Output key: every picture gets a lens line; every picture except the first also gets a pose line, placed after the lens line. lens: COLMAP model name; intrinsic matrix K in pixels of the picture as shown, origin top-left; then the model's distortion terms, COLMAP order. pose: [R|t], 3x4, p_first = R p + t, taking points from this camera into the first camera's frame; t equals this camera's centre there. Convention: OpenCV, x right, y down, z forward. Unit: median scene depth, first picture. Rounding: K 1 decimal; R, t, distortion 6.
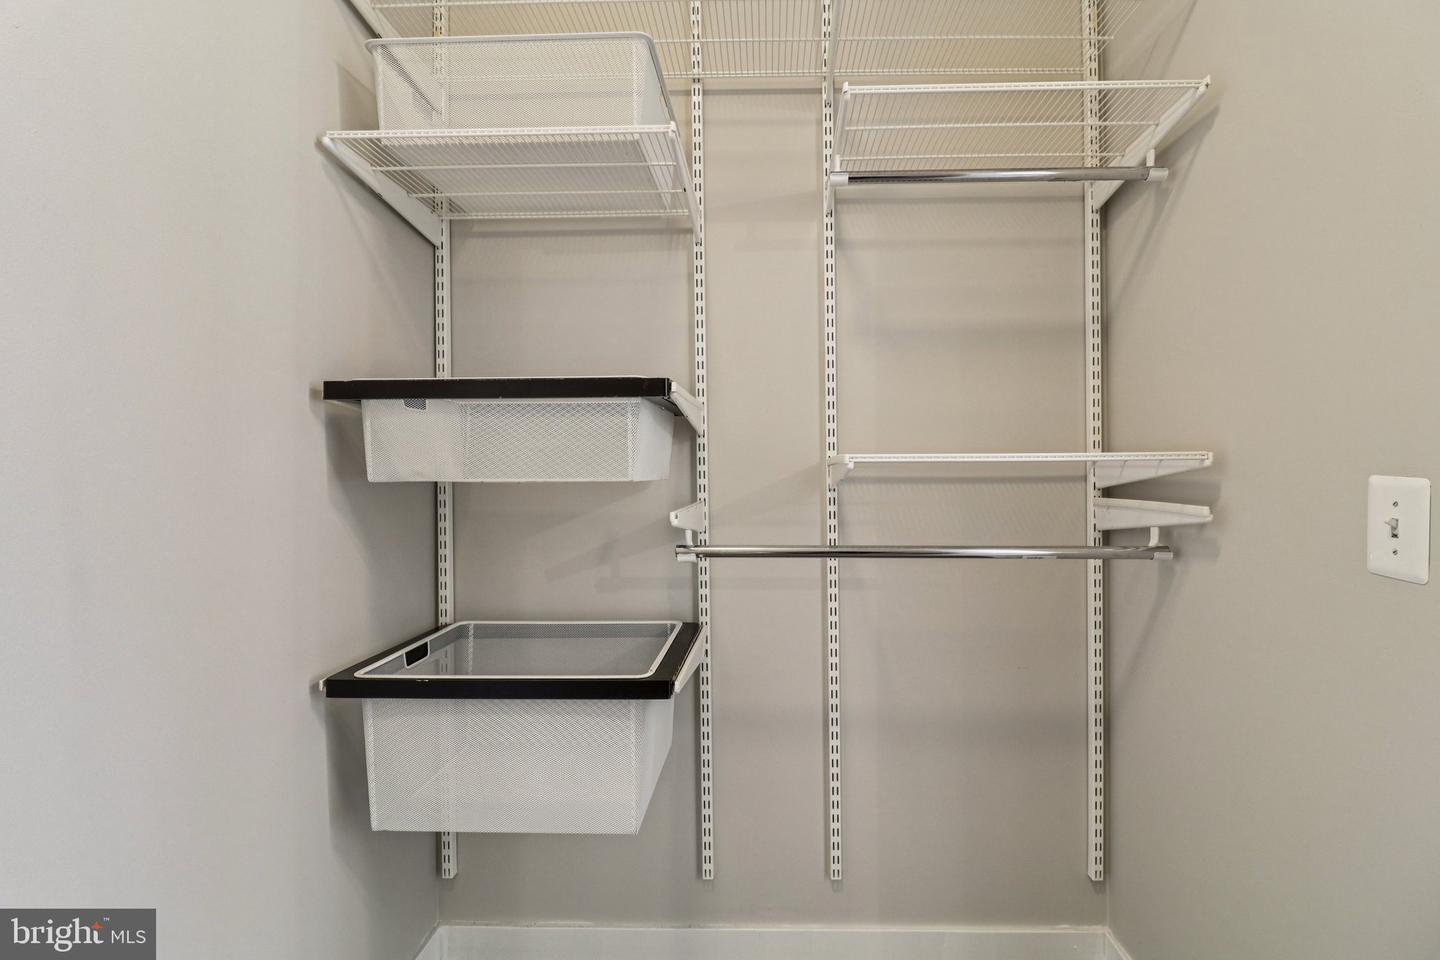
lens RADIAL K [[701.8, 0, 742.8], [0, 701.8, 454.4], [0, 0, 1]] dist [0.011401, -0.020944]
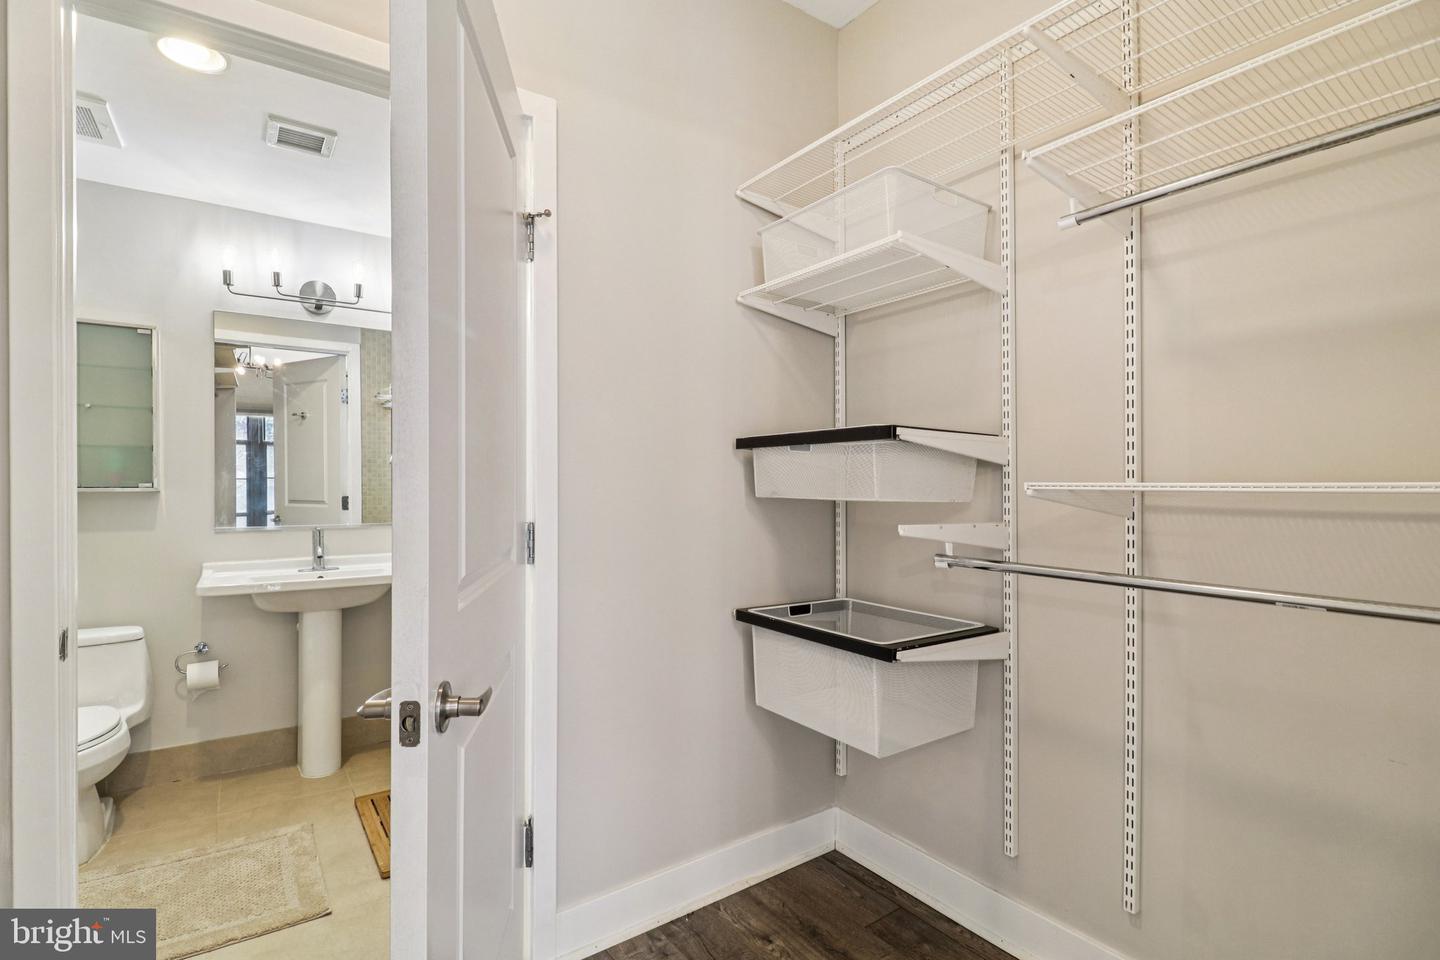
lens RADIAL K [[728.2, 0, 721.9], [0, 728.2, 488.2], [0, 0, 1]] dist [0.009655, -0.001040]
pose [[0.578517, 0.011954, -0.815583, 0.653461], [-0.001375, 0.999905, 0.013680, -0.004724], [0.815669, -0.006793, 0.578479, -0.057931]]
